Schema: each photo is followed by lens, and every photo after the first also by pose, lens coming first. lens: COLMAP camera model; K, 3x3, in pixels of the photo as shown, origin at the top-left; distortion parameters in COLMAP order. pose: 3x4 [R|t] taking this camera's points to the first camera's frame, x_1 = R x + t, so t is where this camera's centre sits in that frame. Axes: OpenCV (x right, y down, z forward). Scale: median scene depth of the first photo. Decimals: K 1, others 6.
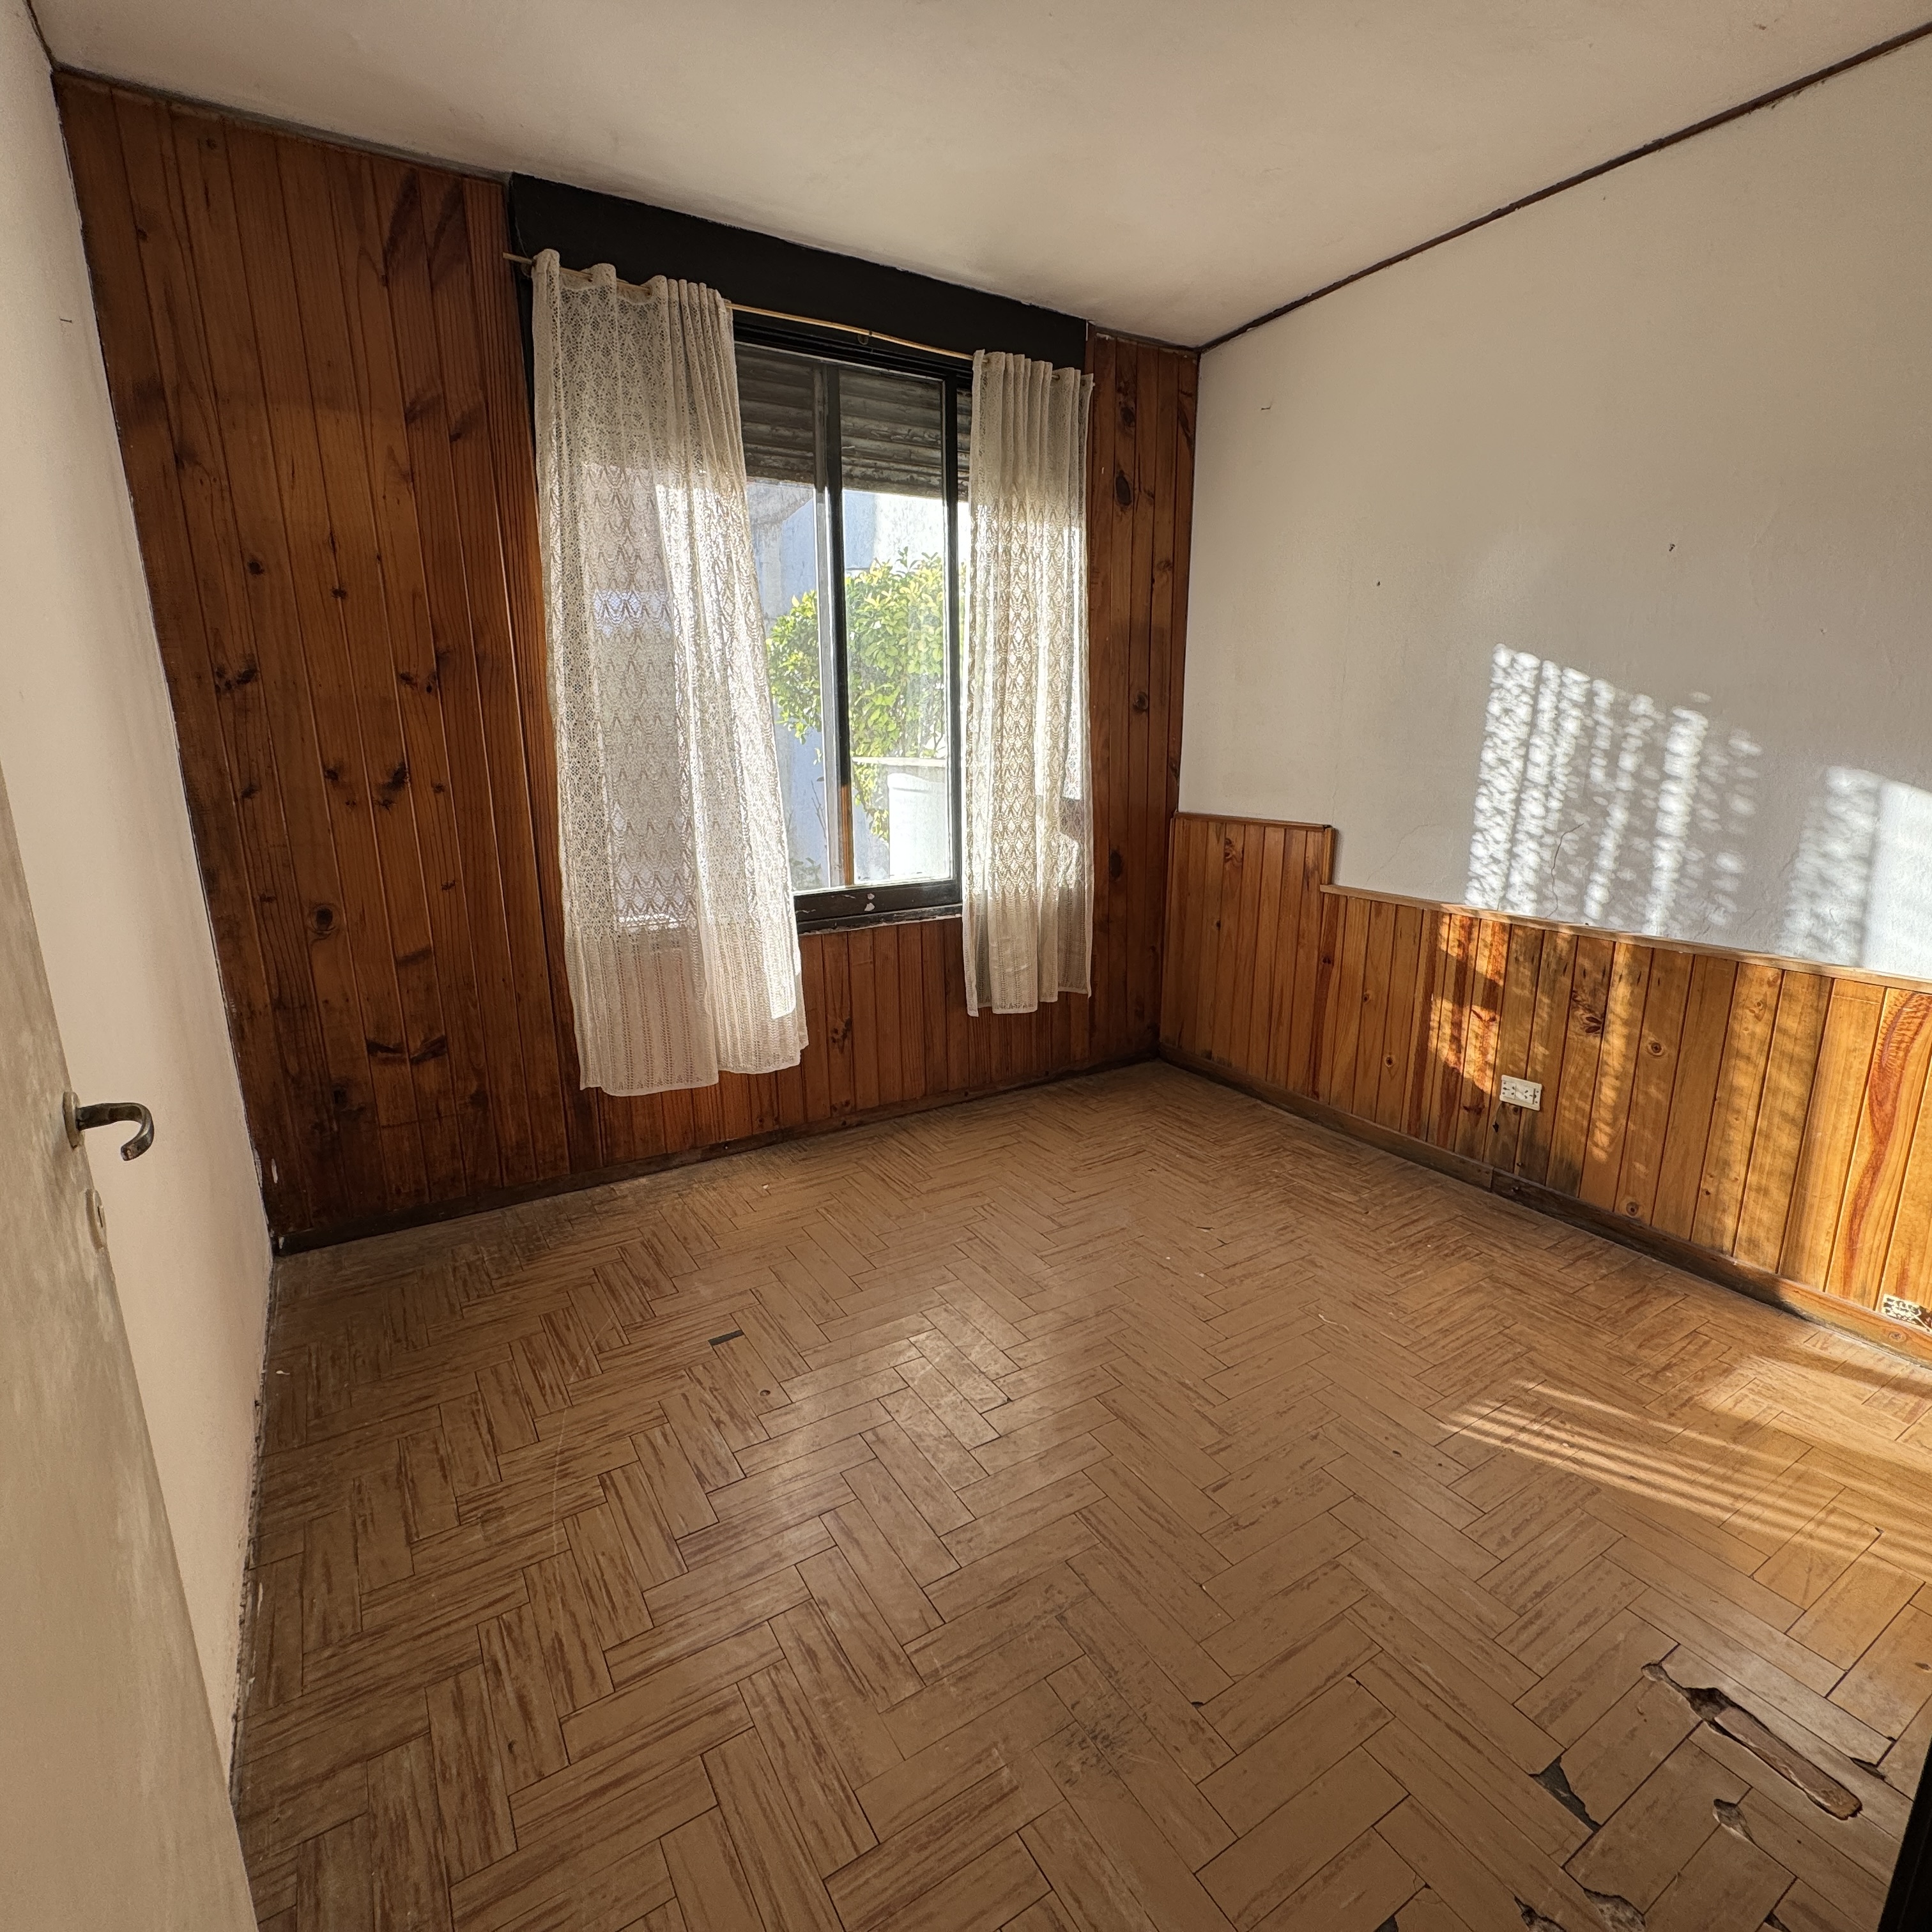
lens RADIAL K [[1023.1, 0, 968.4], [0, 1023.1, 963.5], [0, 0, 1]] dist [0.002350, -0.001518]
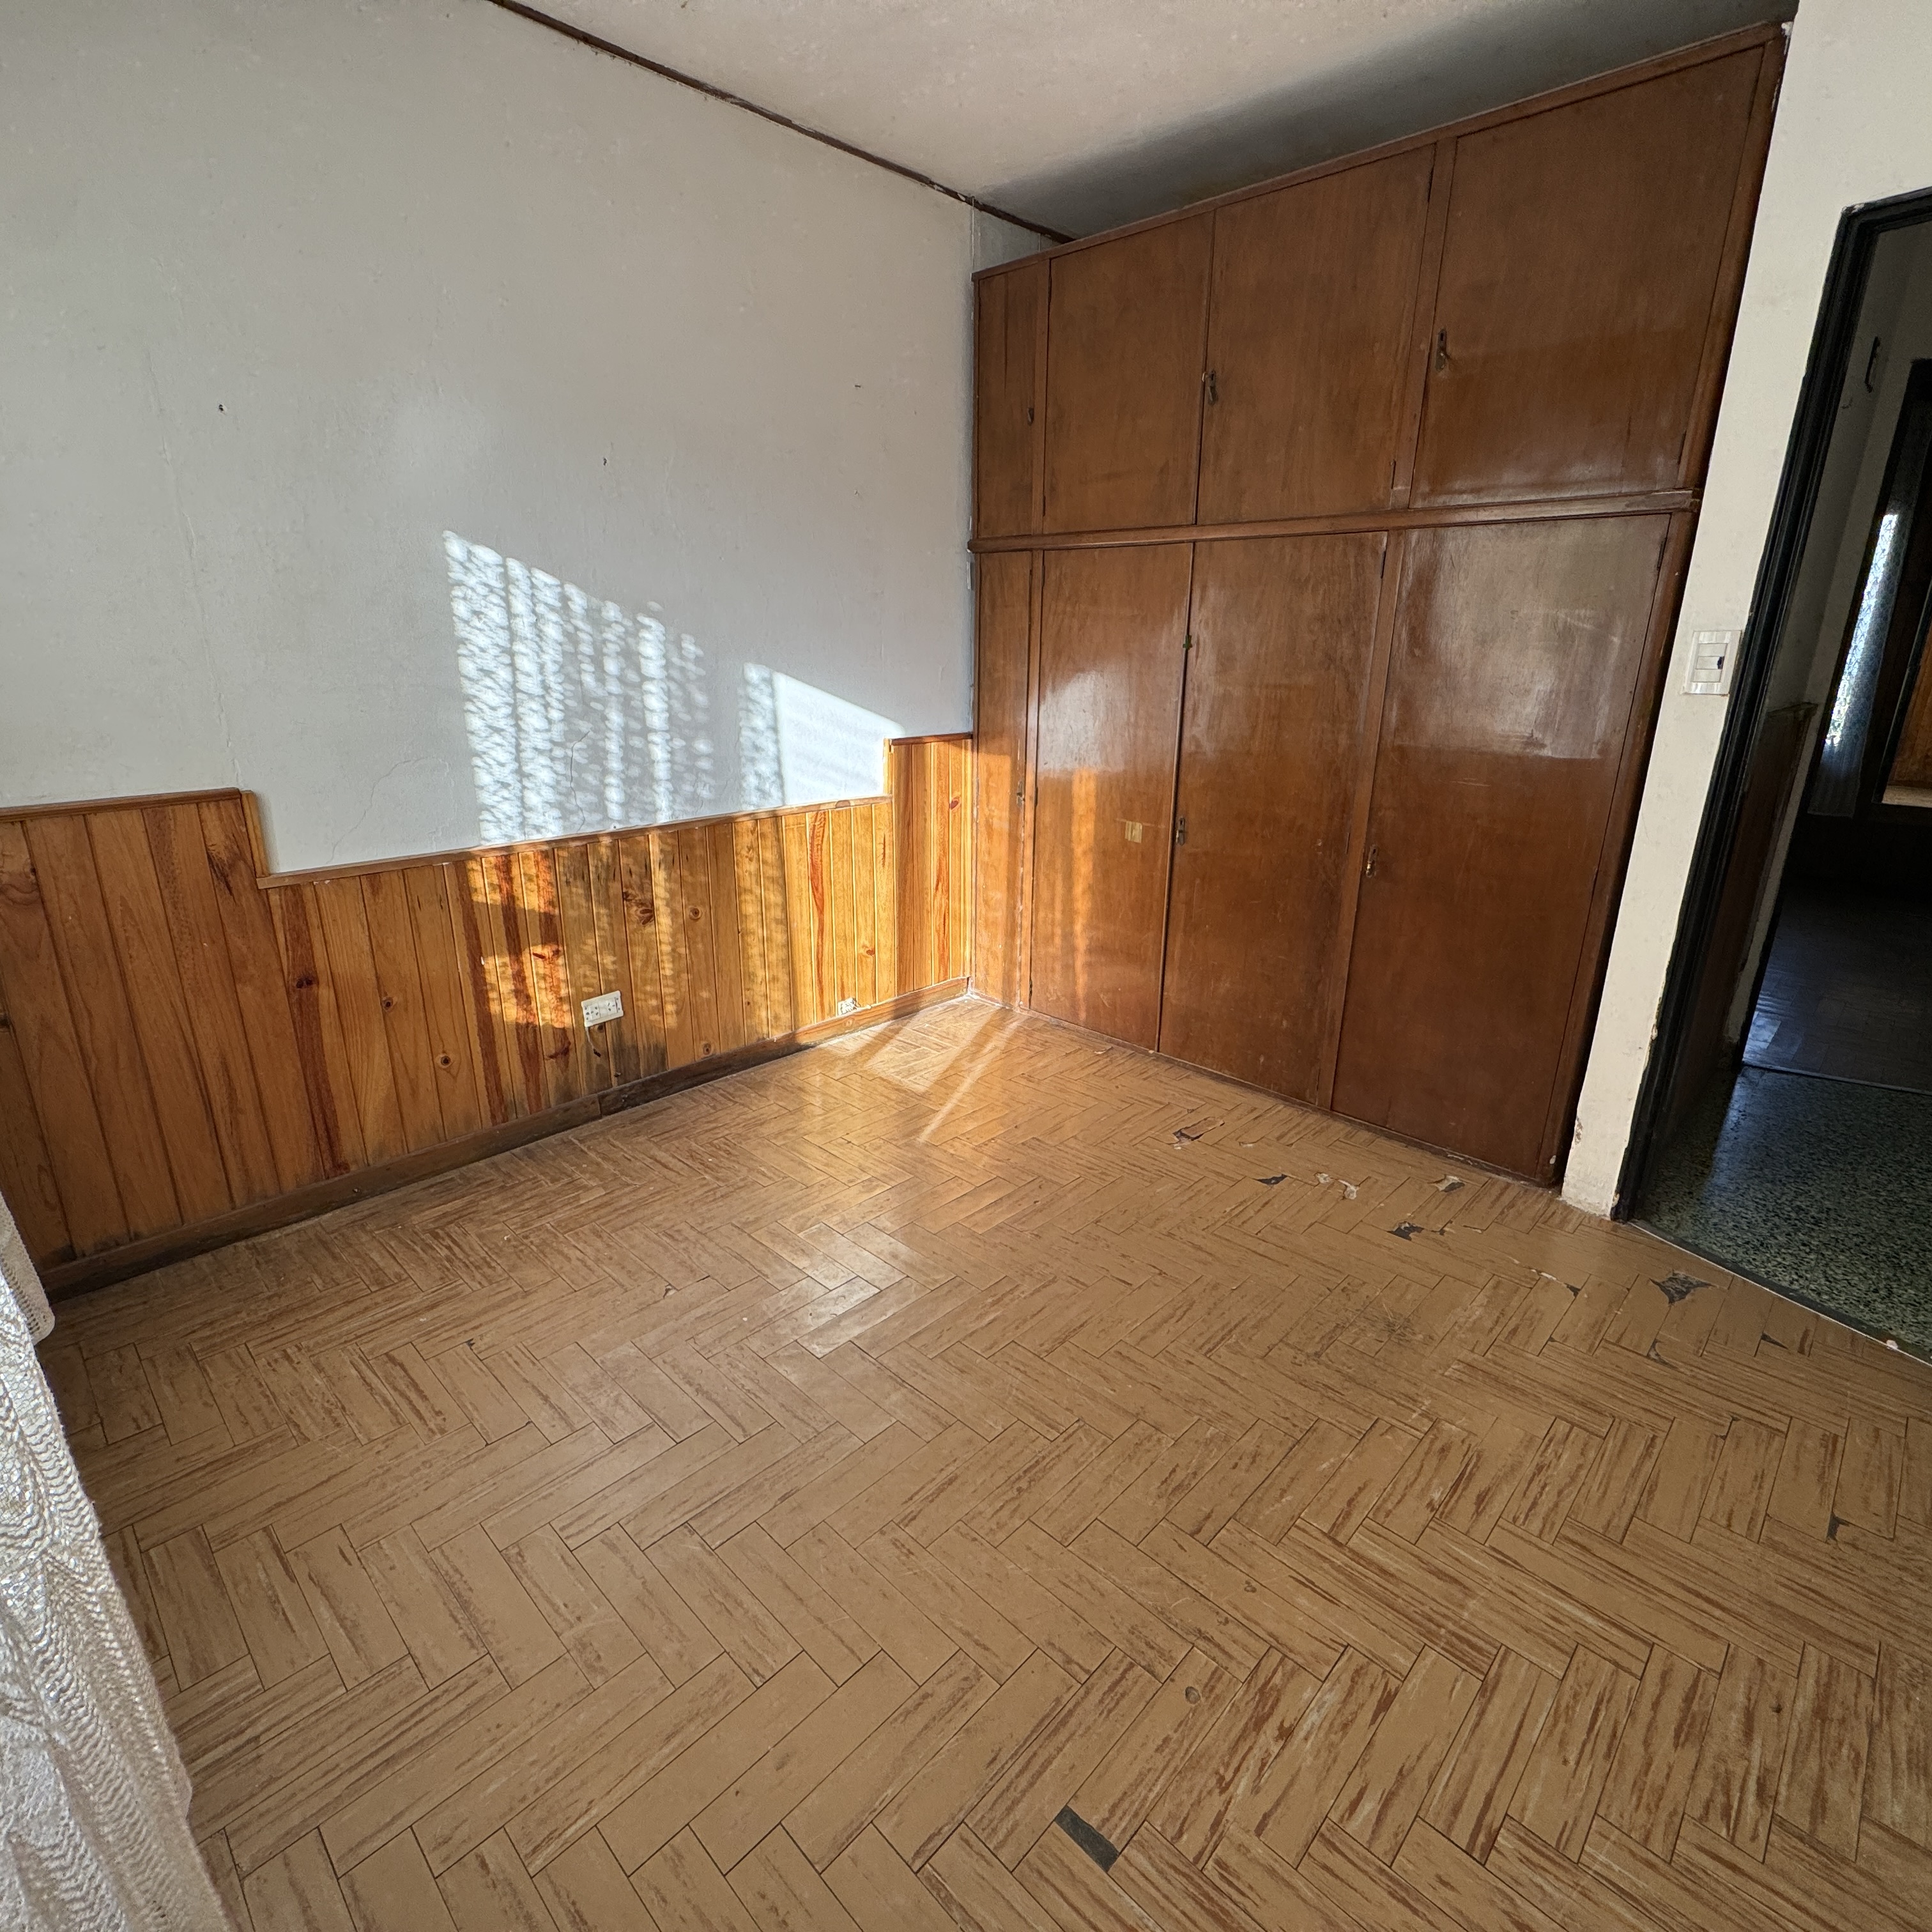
lens RADIAL K [[1033.5, 0, 970.7], [0, 1033.5, 958.1], [0, 0, 1]] dist [0.001662, -0.000102]
pose [[-0.251984, -0.289252, 0.923492, -0.494544], [0.215733, 0.913481, 0.344981, -0.200165], [-0.943379, 0.286157, -0.167782, 0.872916]]
